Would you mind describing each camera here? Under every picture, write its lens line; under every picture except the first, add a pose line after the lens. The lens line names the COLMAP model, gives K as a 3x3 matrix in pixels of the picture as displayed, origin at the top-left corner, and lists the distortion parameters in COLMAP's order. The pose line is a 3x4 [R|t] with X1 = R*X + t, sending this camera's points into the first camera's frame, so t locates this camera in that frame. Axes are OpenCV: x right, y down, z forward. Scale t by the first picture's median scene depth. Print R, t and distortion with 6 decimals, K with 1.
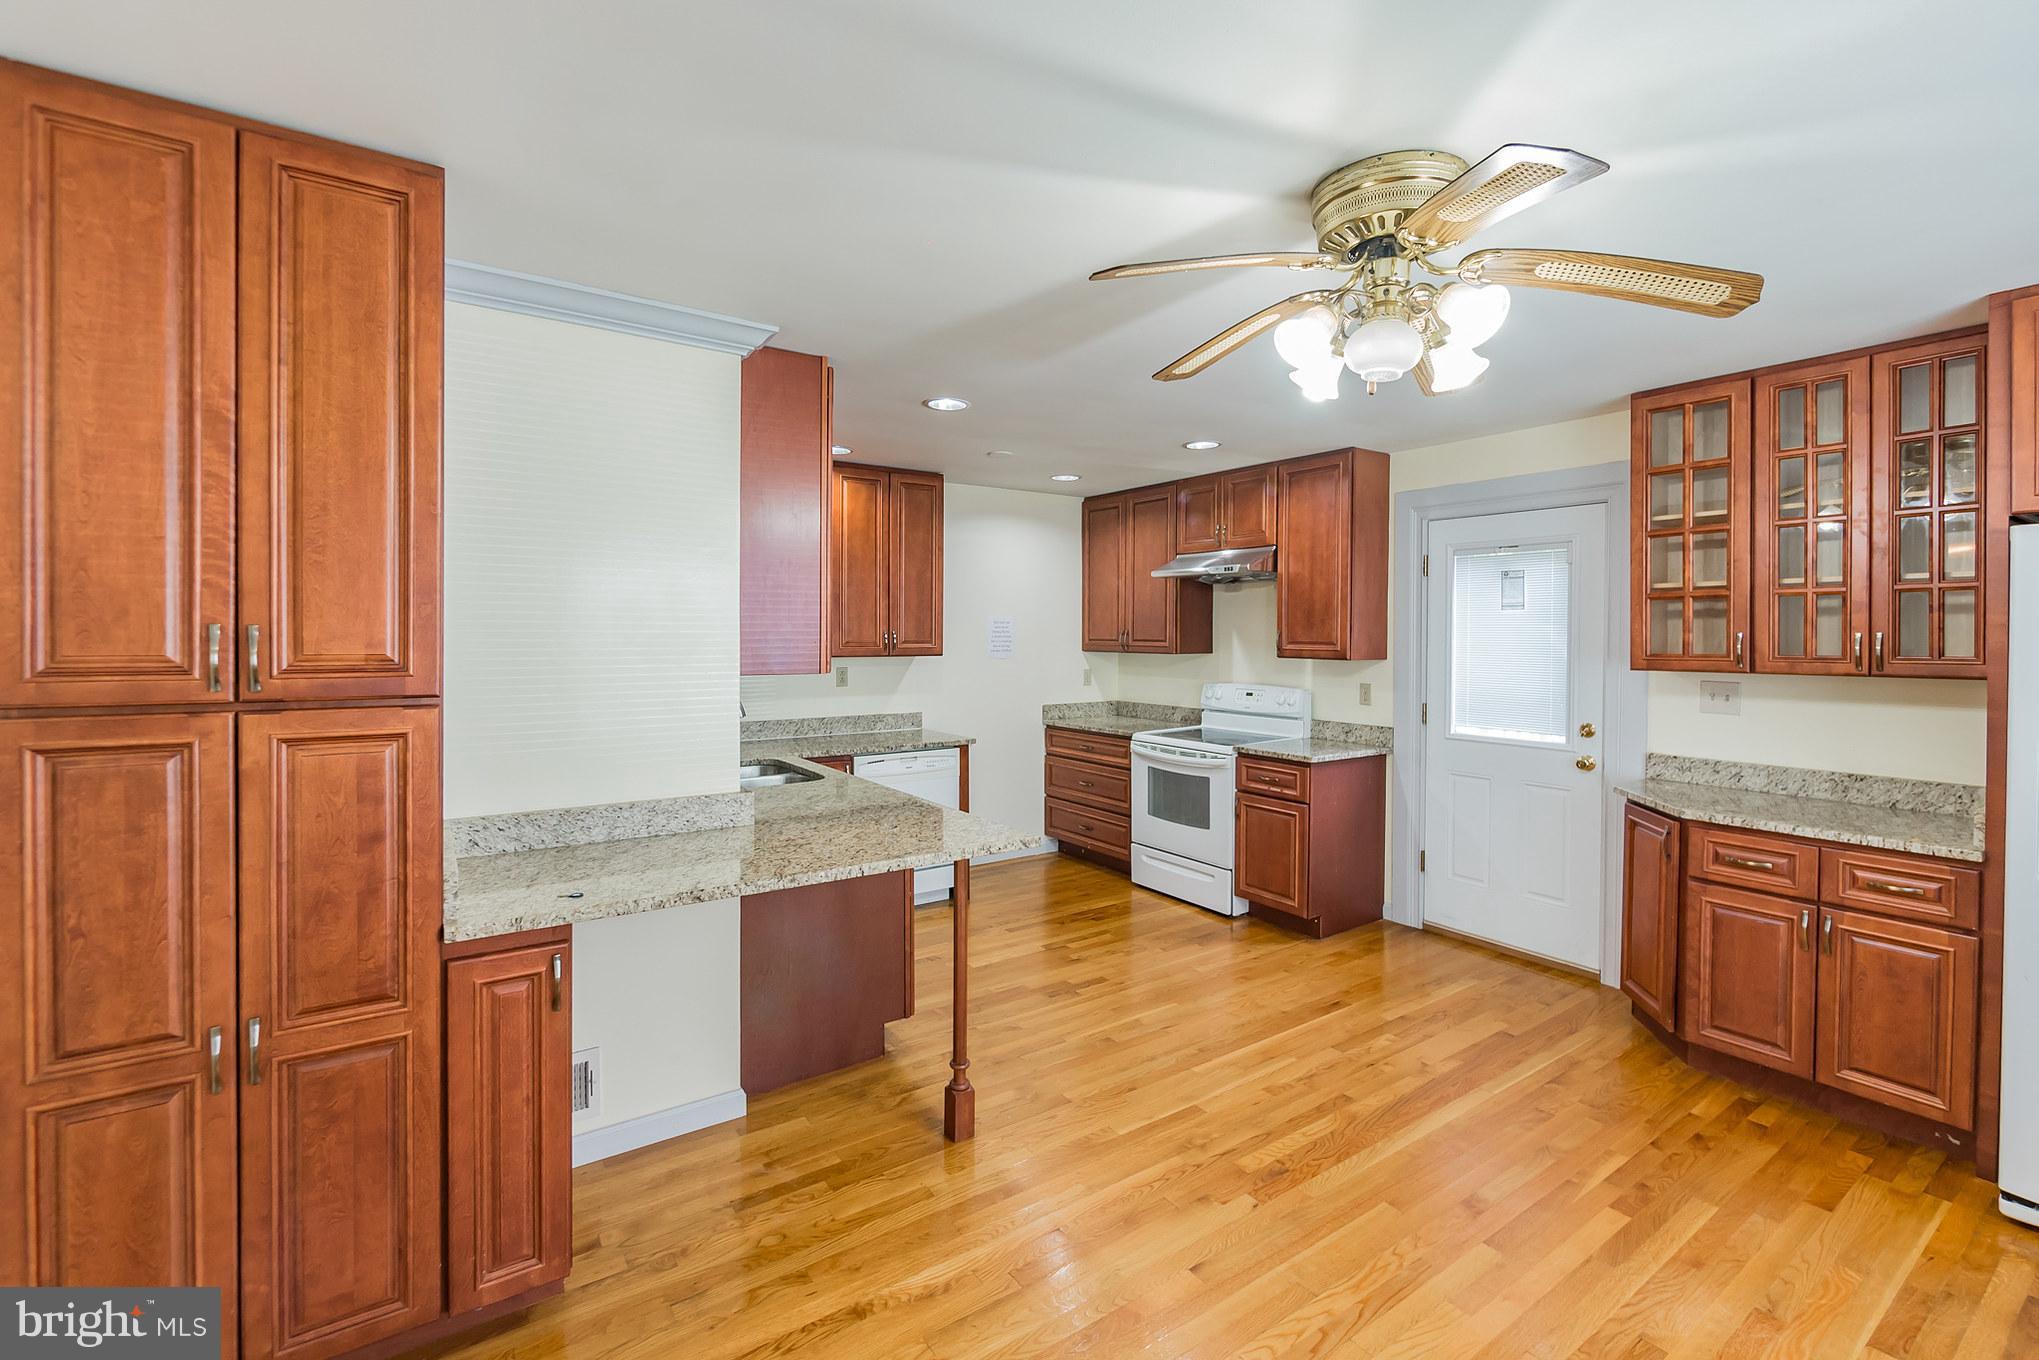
lens RADIAL K [[864.9, 0, 1019.5], [0, 864.9, 680.0], [0, 0, 1]] dist [0.001180, -0.000016]
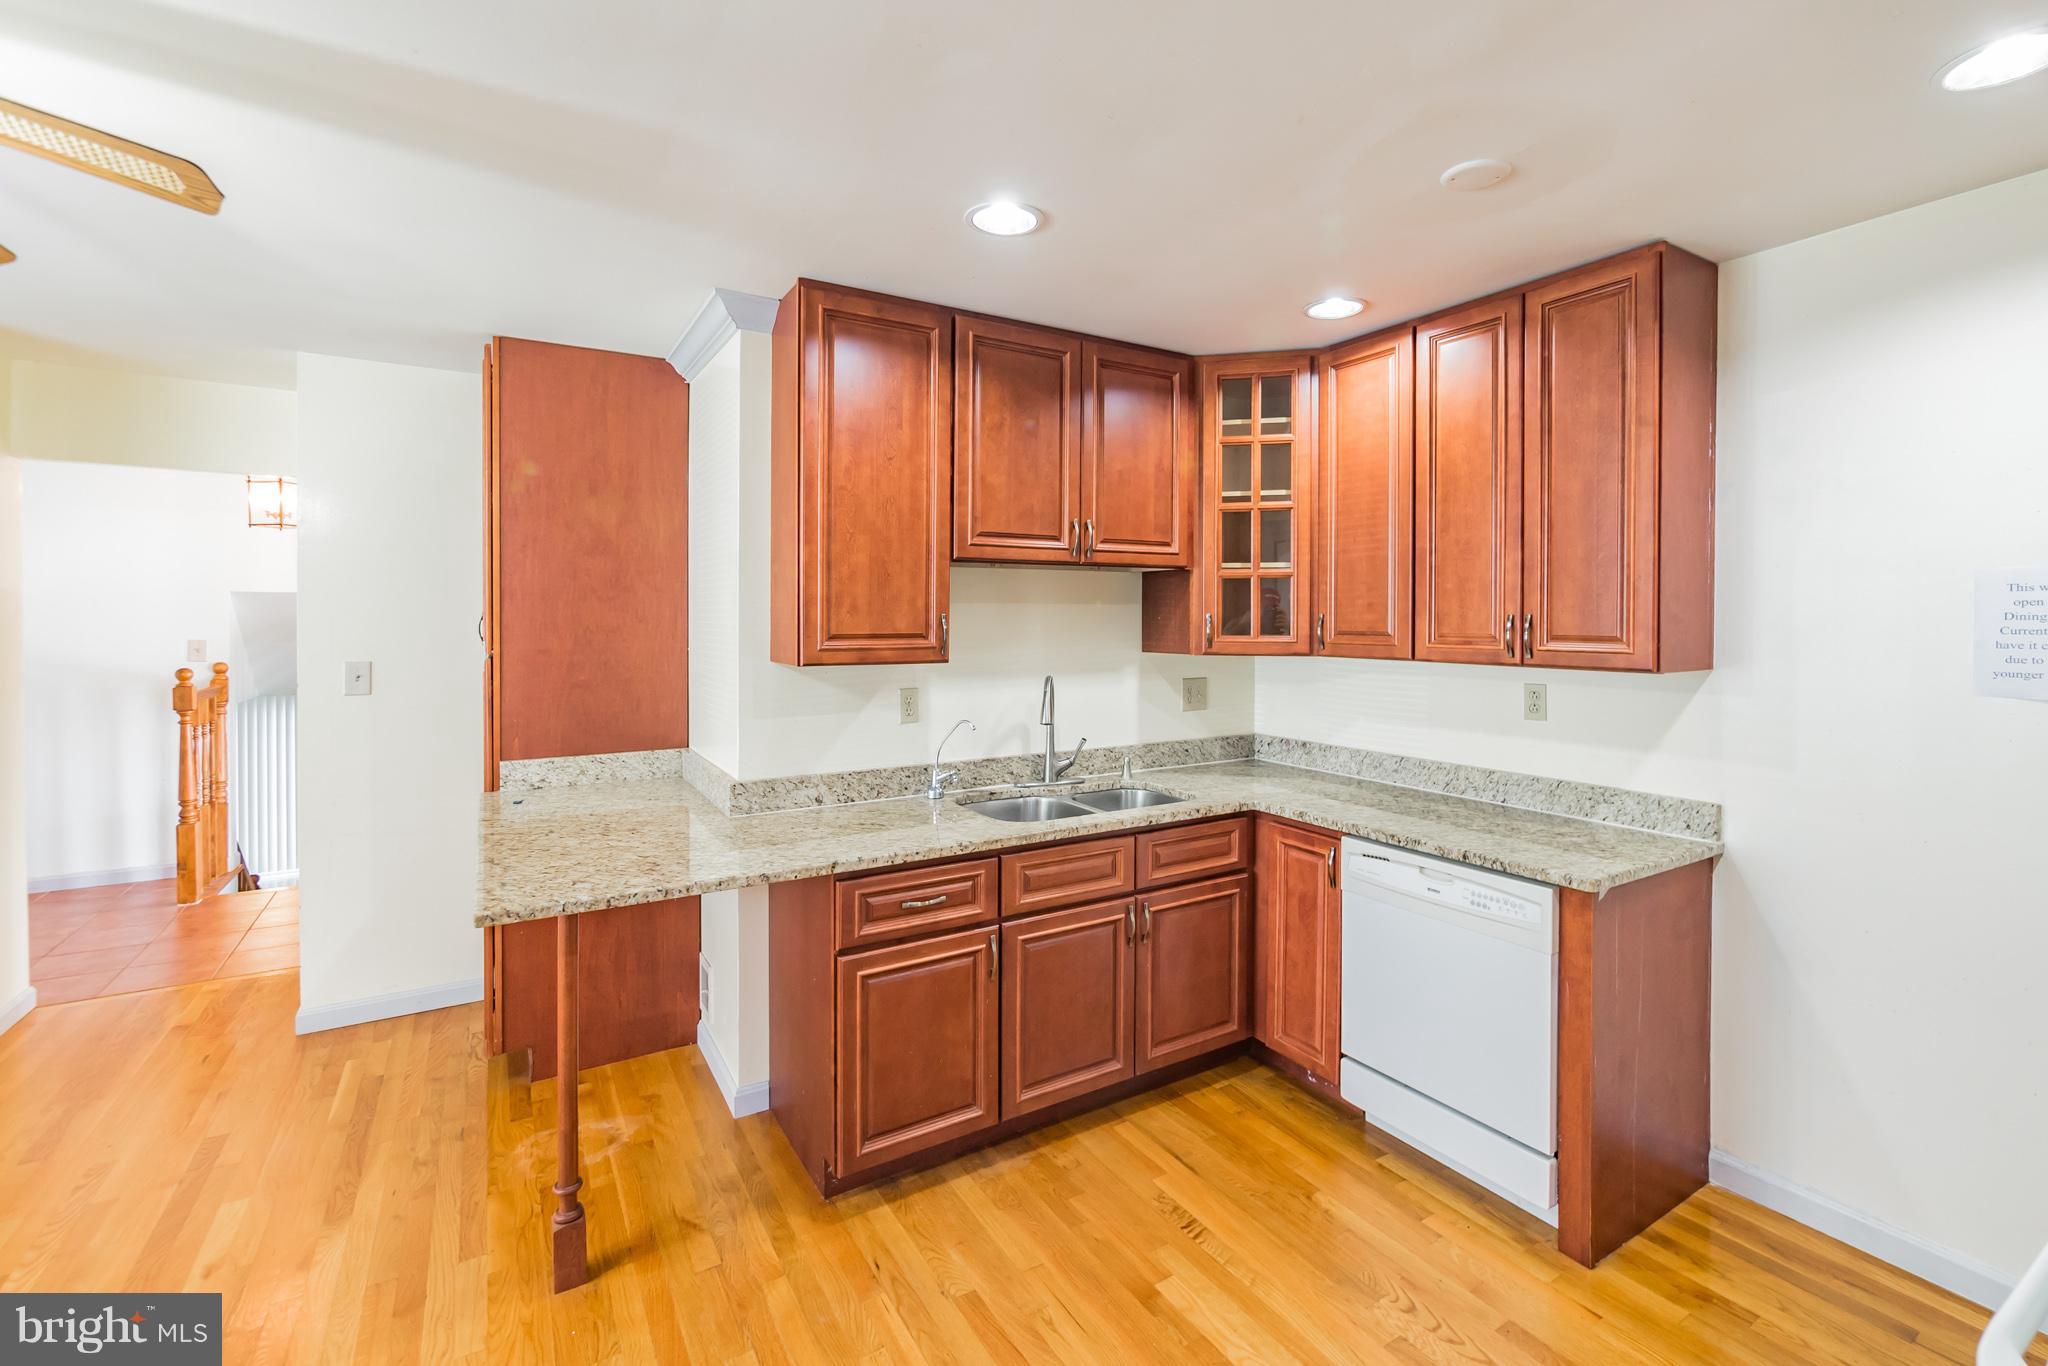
lens RADIAL K [[908.6, 0, 1028.7], [0, 908.6, 653.4], [0, 0, 1]] dist [-0.003910, -0.000413]
pose [[-0.038563, 0.038388, -0.998519, 0.428910], [-0.057839, 0.997501, 0.040583, -0.044873], [0.997581, 0.059318, -0.036246, 0.839071]]
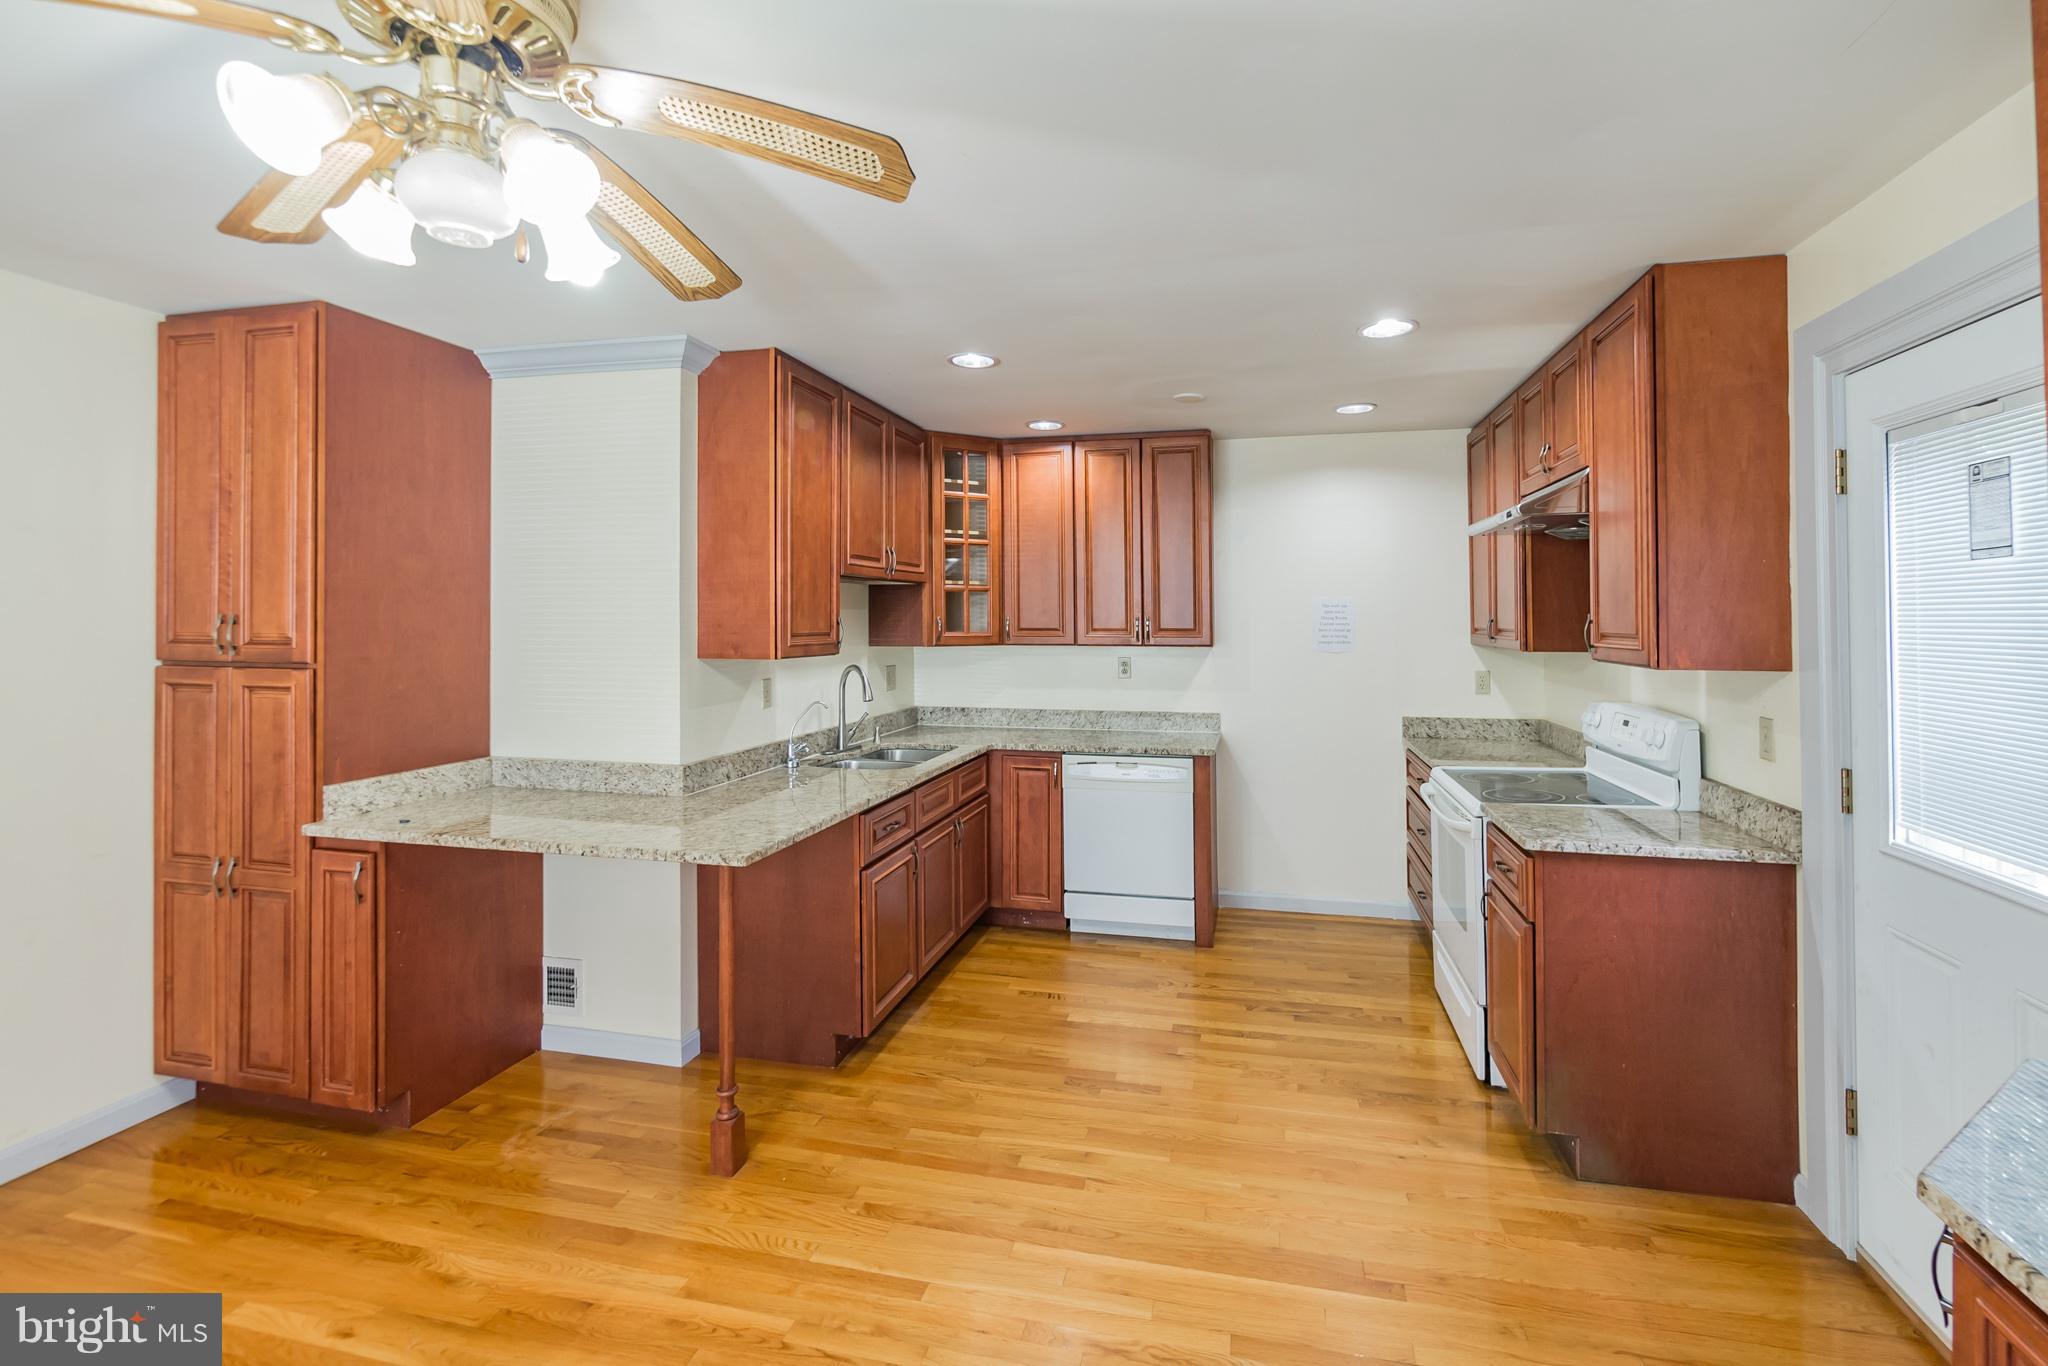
lens RADIAL K [[896.3, 0, 1080.4], [0, 896.3, 647.8], [0, 0, 1]] dist [-0.000289, 0.000227]
pose [[0.687857, 0.020544, -0.725555, 0.532145], [-0.038506, 0.999225, -0.008212, -0.017925], [0.724824, 0.033587, 0.688115, 0.371482]]
